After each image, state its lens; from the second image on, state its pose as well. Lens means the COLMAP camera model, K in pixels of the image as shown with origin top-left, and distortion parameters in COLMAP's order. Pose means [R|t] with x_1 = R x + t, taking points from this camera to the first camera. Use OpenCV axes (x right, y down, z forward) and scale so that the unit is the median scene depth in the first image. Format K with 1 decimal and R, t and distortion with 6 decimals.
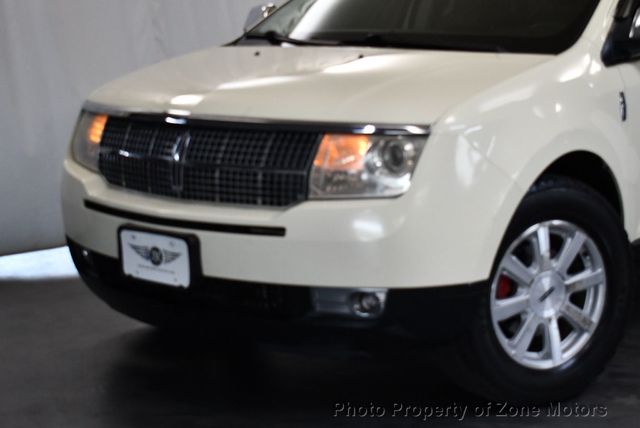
lens RADIAL K [[1294.1, 0, 318.6], [0, 1294.1, 210.0], [0, 0, 1]] dist [-0.049575, 0.000000]
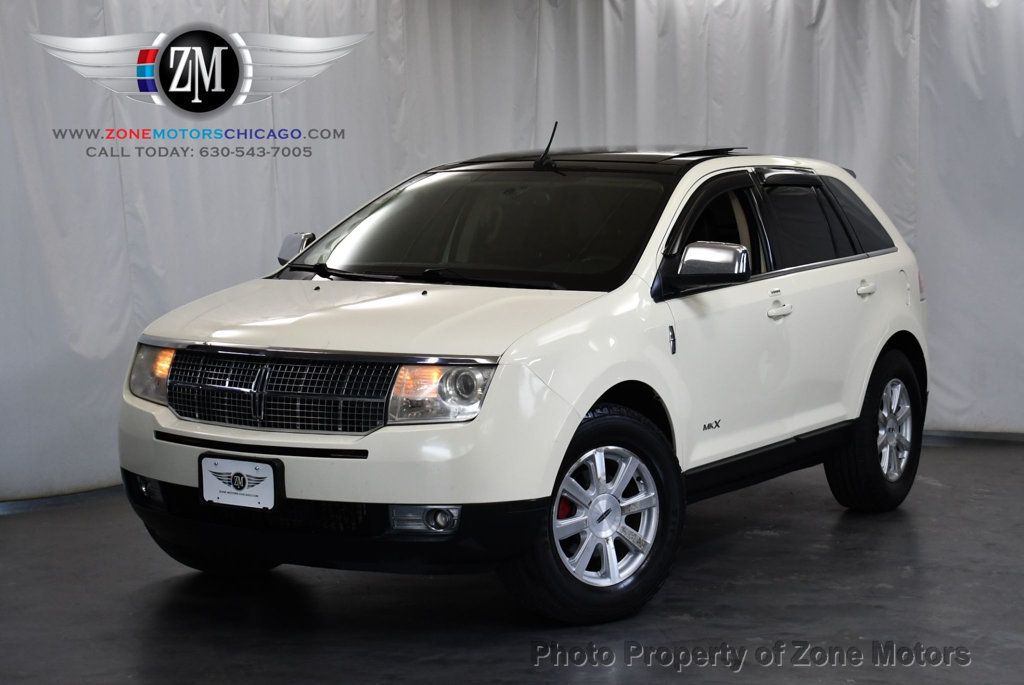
lens RADIAL K [[2070.5, 0, 515.9], [0, 2070.5, 343.1], [0, 0, 1]] dist [-0.049575, 0.000000]
pose [[0.990490, -0.001419, 0.137575, -0.132235], [0.012663, 0.996643, -0.080890, 0.061923], [-0.136999, 0.081863, 0.987183, -0.699681]]
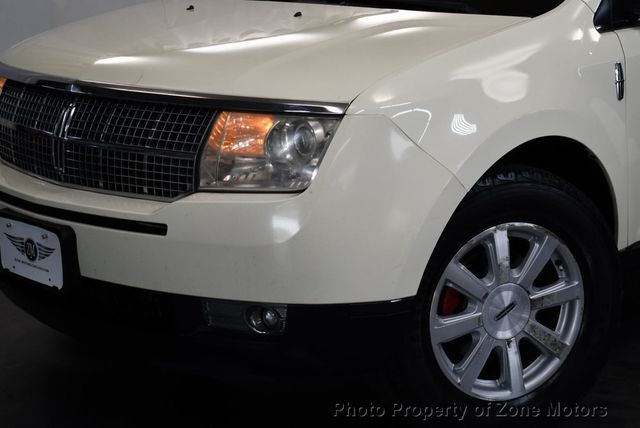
lens RADIAL K [[1294.1, 0, 318.5], [0, 1294.1, 216.1], [0, 0, 1]] dist [-0.049575, 0.000000]
pose [[0.995205, 0.033116, -0.092033, 0.135183], [-0.028742, 0.998412, 0.048458, -0.031844], [0.093492, -0.045580, 0.994576, 0.180445]]
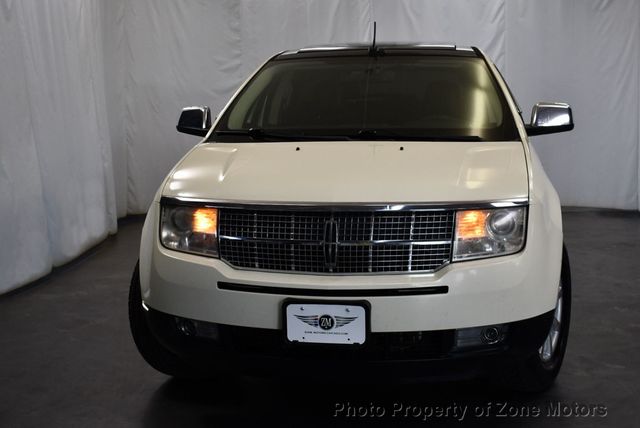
lens RADIAL K [[876.1, 0, 320.0], [0, 876.1, 214.2], [0, 0, 1]] dist [-0.132623, 0.000000]
pose [[0.845759, -0.077552, 0.527899, -0.546864], [0.089908, 0.995947, 0.002267, -0.066259], [-0.525936, 0.045545, 0.849304, 0.301199]]
